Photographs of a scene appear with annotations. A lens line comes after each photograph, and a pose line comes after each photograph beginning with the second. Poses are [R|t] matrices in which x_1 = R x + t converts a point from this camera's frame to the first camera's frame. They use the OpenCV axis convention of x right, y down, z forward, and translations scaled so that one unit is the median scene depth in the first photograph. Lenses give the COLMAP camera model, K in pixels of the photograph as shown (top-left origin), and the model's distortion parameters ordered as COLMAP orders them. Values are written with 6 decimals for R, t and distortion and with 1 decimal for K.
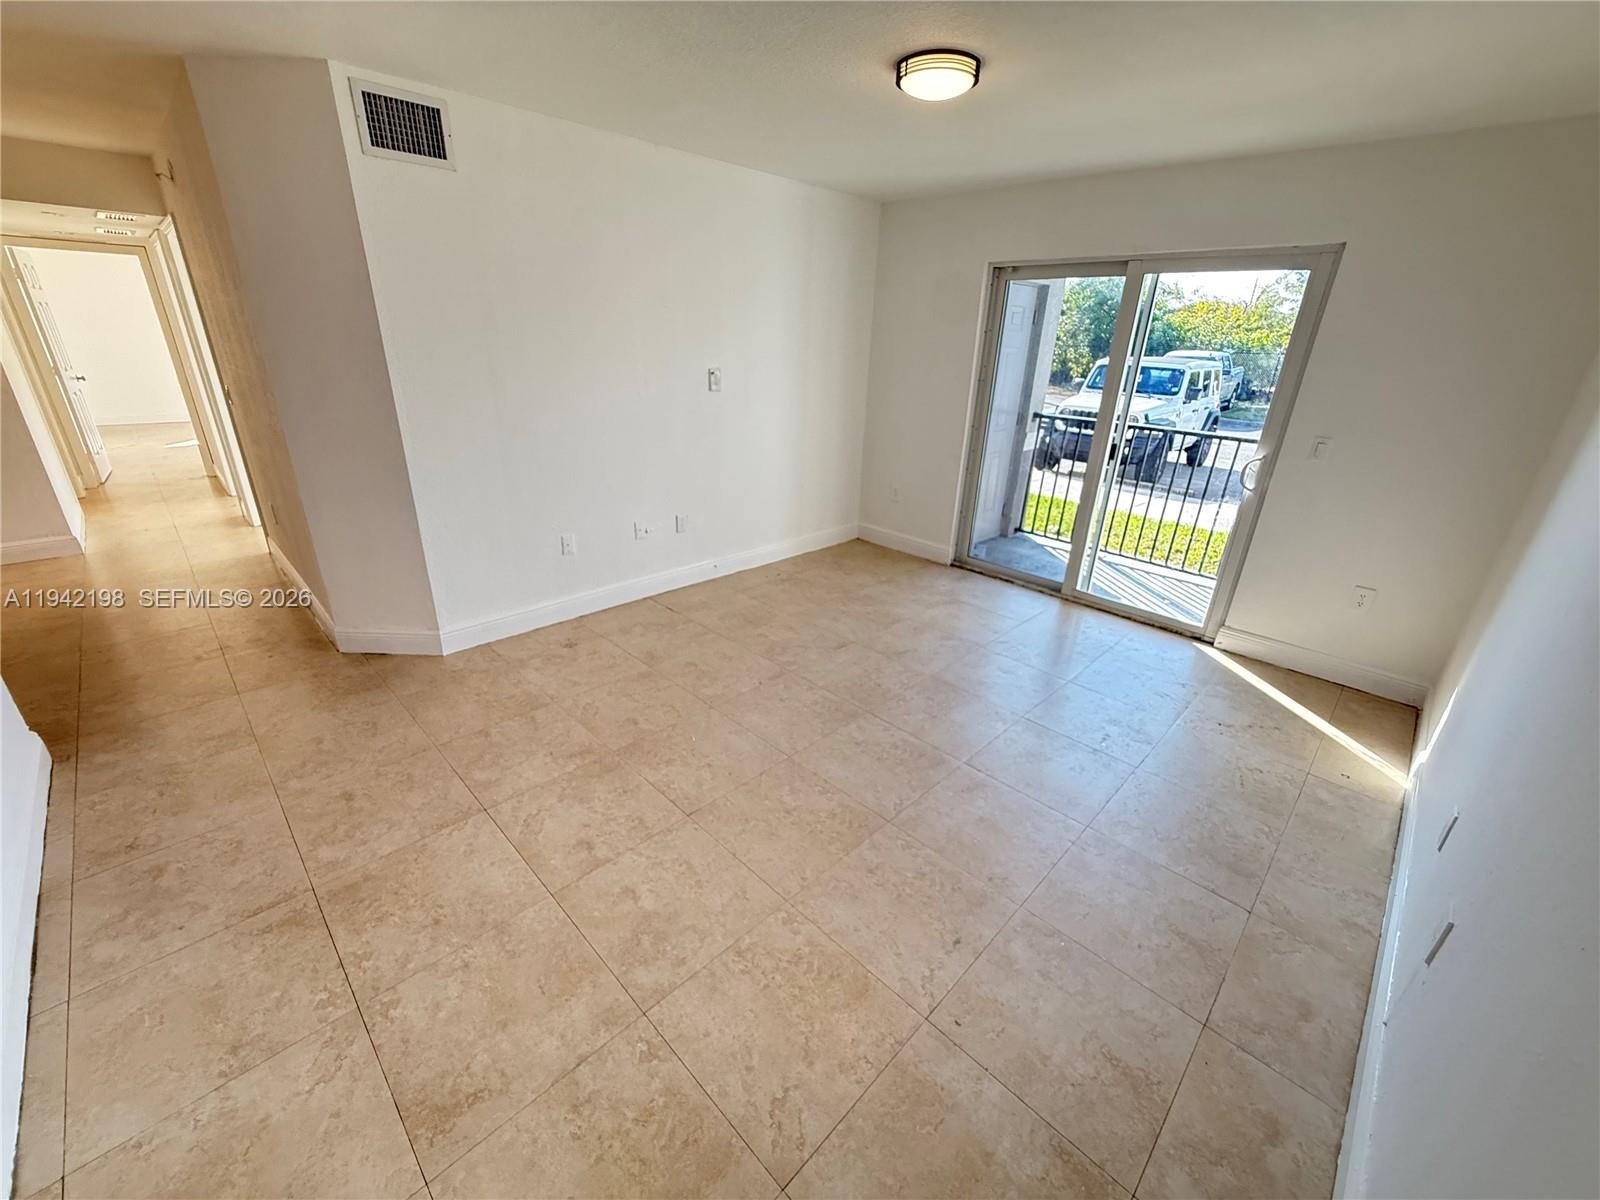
lens RADIAL K [[640.6, 0, 796.0], [0, 640.6, 600.5], [0, 0, 1]] dist [0.000673, 0.000243]
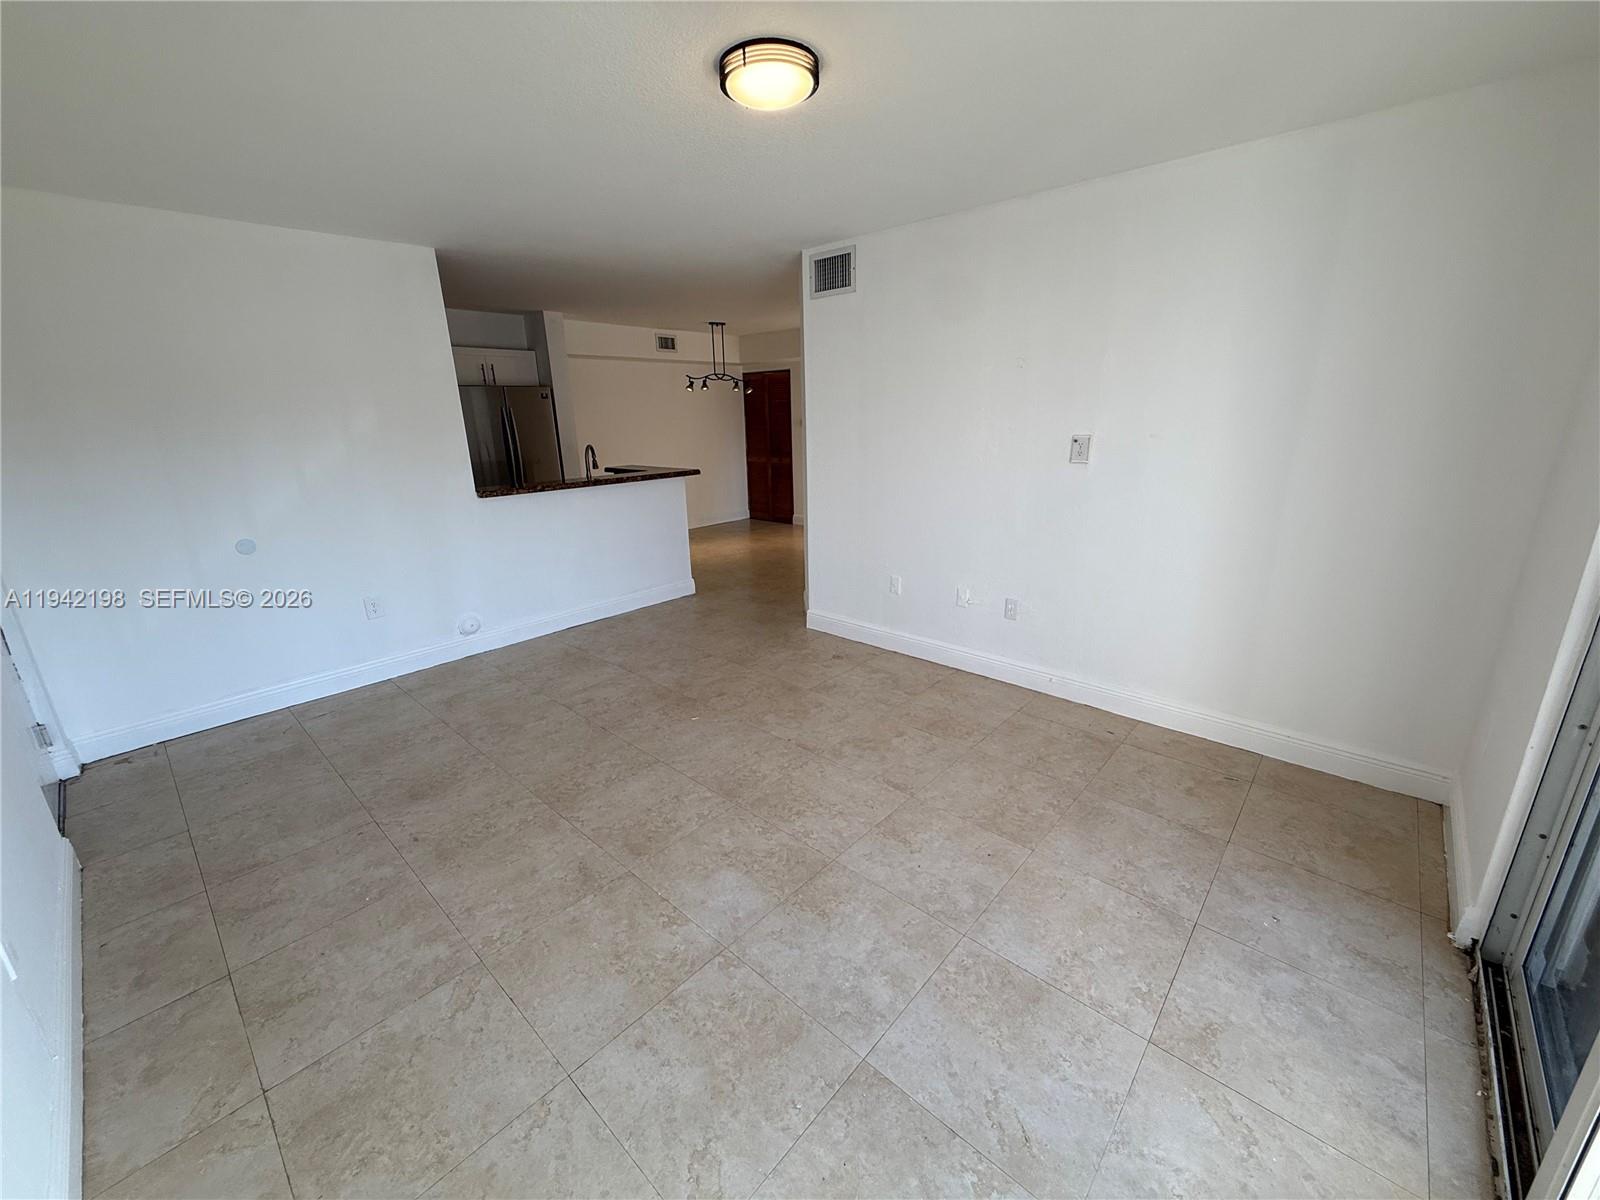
lens RADIAL K [[640.6, 0, 796.0], [0, 640.6, 600.5], [0, 0, 1]] dist [0.000673, 0.000243]
pose [[0.042314, 0.250961, -0.967072, 0.890578], [-0.363878, 0.905331, 0.219018, -0.299192], [0.930485, 0.342628, 0.129628, 0.863853]]
